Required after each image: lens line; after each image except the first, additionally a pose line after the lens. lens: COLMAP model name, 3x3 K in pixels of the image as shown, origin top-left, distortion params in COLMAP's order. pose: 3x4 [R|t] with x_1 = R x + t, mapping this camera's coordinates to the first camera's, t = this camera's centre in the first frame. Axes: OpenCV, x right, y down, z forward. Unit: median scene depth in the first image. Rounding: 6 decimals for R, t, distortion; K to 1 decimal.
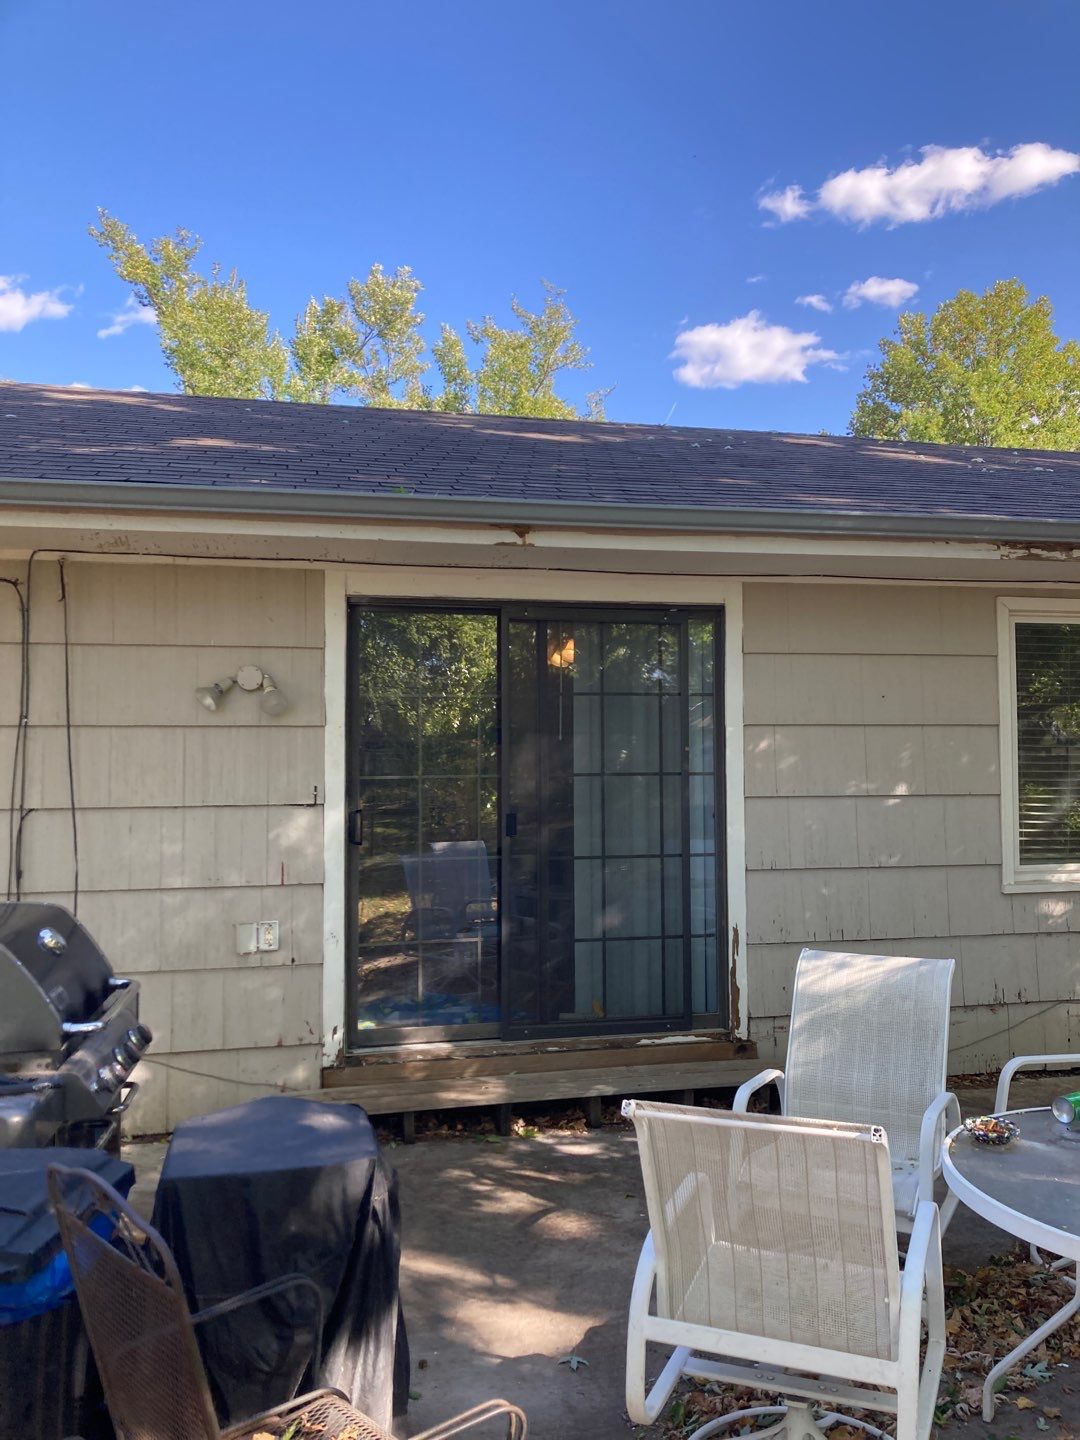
lens RADIAL K [[1166.8, 0, 540.0], [0, 1166.8, 720.0], [0, 0, 1]] dist [0.016231, -0.011379]
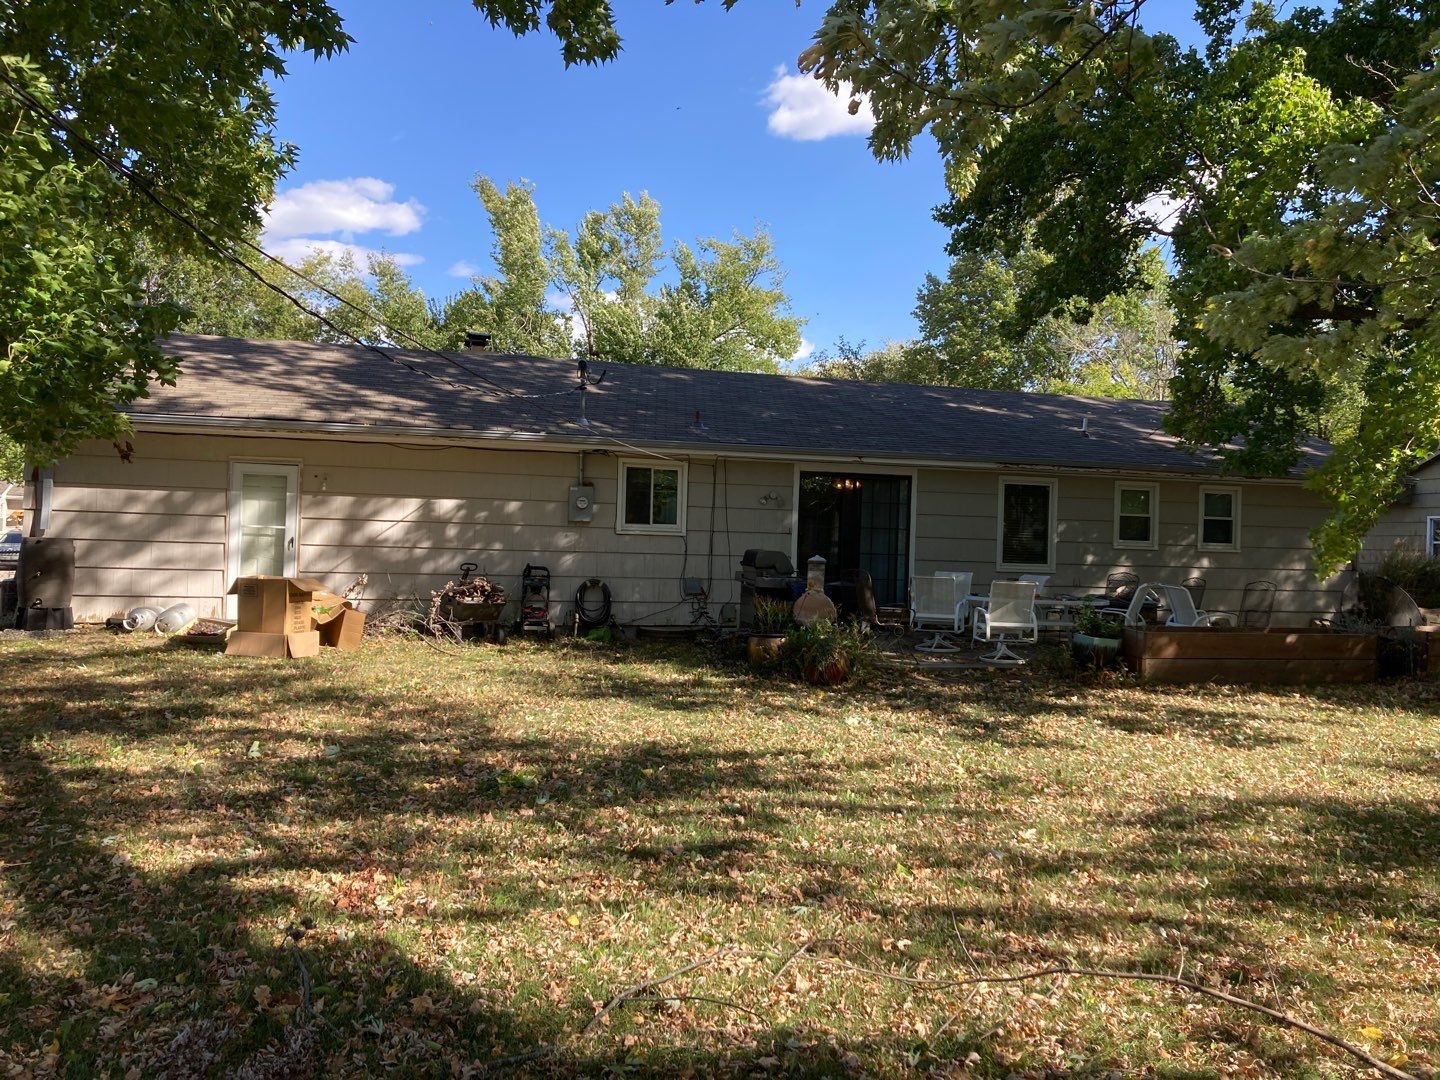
lens RADIAL K [[1166.8, 0, 720.0], [0, 1166.8, 540.0], [0, 0, 1]] dist [0.016231, -0.011379]
pose [[0.998209, 0.032952, 0.049933, -0.531216], [-0.033394, 0.999410, 0.008055, 0.066149], [-0.049638, -0.009708, 0.998720, -2.225790]]
